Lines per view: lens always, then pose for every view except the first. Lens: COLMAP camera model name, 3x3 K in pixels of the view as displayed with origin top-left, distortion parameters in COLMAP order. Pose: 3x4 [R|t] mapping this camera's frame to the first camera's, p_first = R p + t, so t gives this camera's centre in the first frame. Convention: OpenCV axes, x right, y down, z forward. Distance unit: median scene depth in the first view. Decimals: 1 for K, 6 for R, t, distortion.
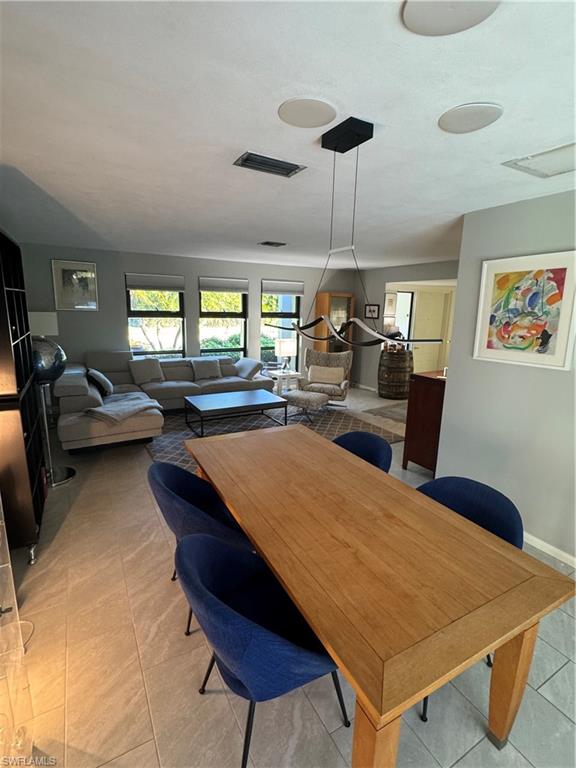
lens RADIAL K [[367.4, 0, 288.0], [0, 367.4, 384.0], [0, 0, 1]] dist [-0.000963, 0.000010]
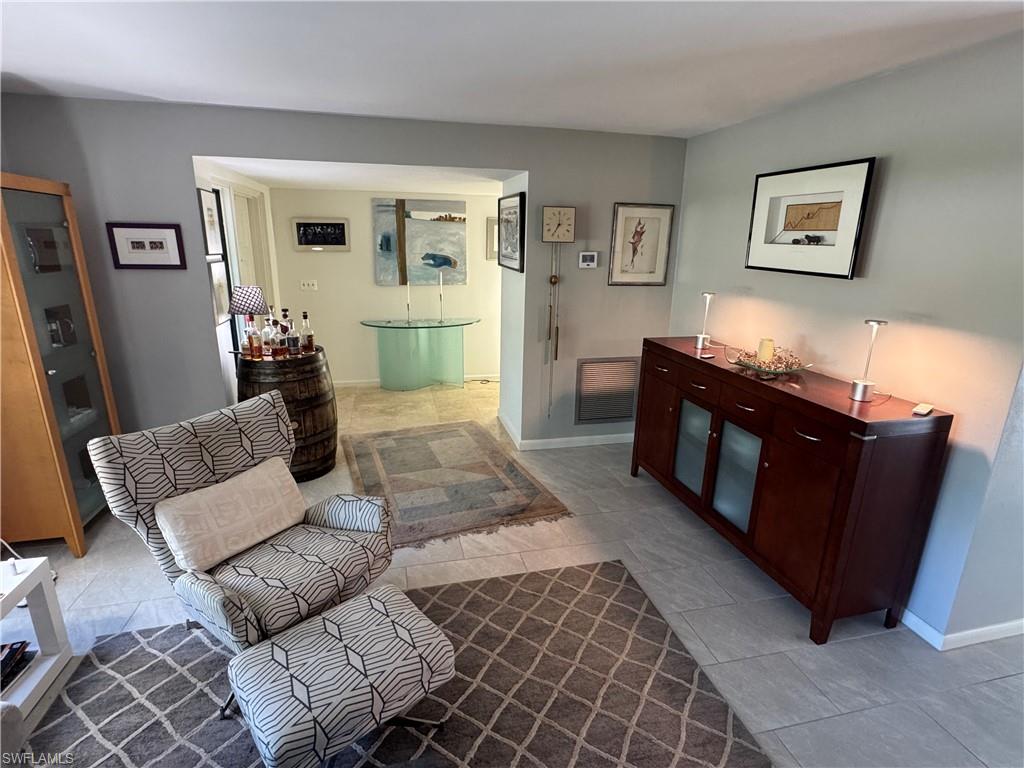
lens RADIAL K [[518.8, 0, 512.0], [0, 518.8, 384.0], [0, 0, 1]] dist [-0.001770, 0.000233]
pose [[0.275220, -0.275508, 0.921059, -0.139079], [0.184858, 0.955345, 0.230527, -0.144215], [-0.943441, 0.106819, 0.313860, 0.646938]]
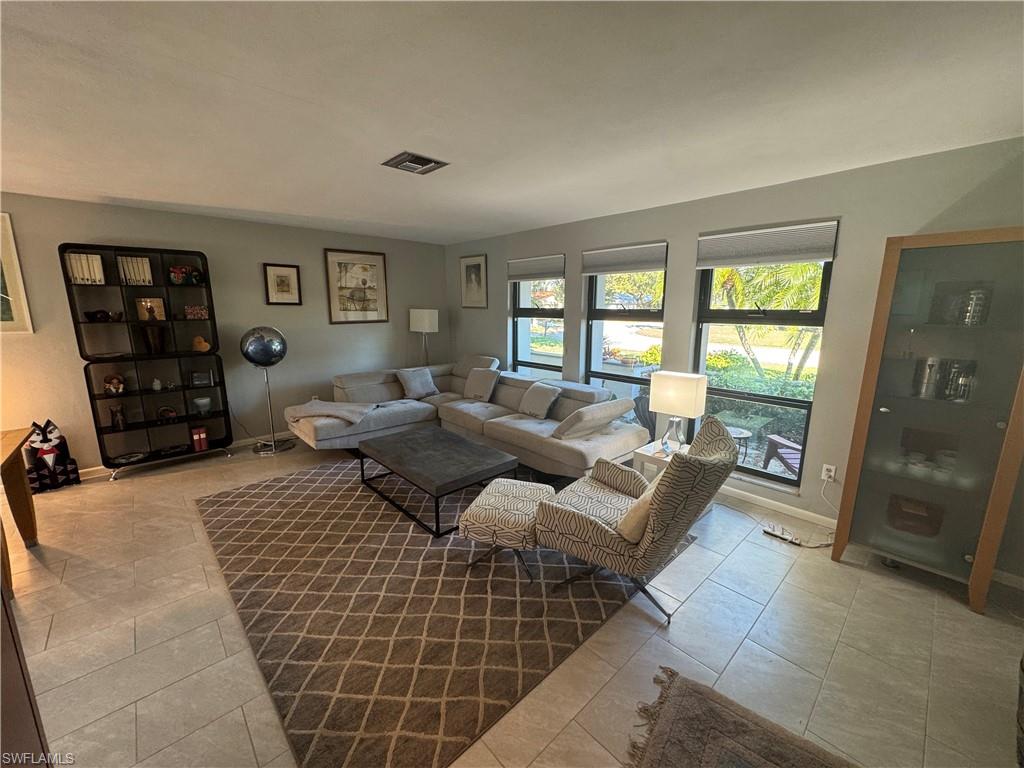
lens RADIAL K [[407.8, 0, 512.0], [0, 407.8, 384.0], [0, 0, 1]] dist [-0.002871, -0.000167]
pose [[0.231802, 0.163270, -0.958964, 0.386258], [-0.192977, 0.973939, 0.119173, -0.128677], [0.953430, 0.157433, 0.257268, 0.705787]]
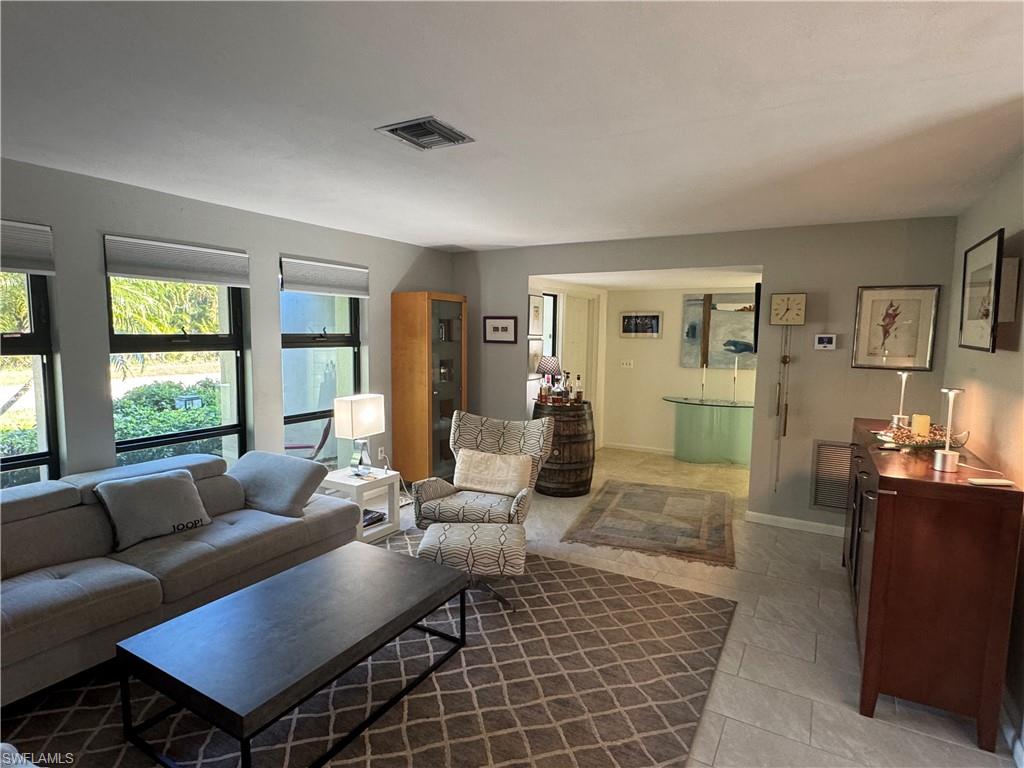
lens RADIAL K [[552.5, 0, 512.0], [0, 552.5, 384.0], [0, 0, 1]] dist [0.000260, -0.000467]
pose [[0.861050, -0.059147, 0.505070, -0.173038], [0.108708, 0.991662, -0.069196, -0.072874], [-0.496766, 0.114487, 0.860300, 0.366737]]
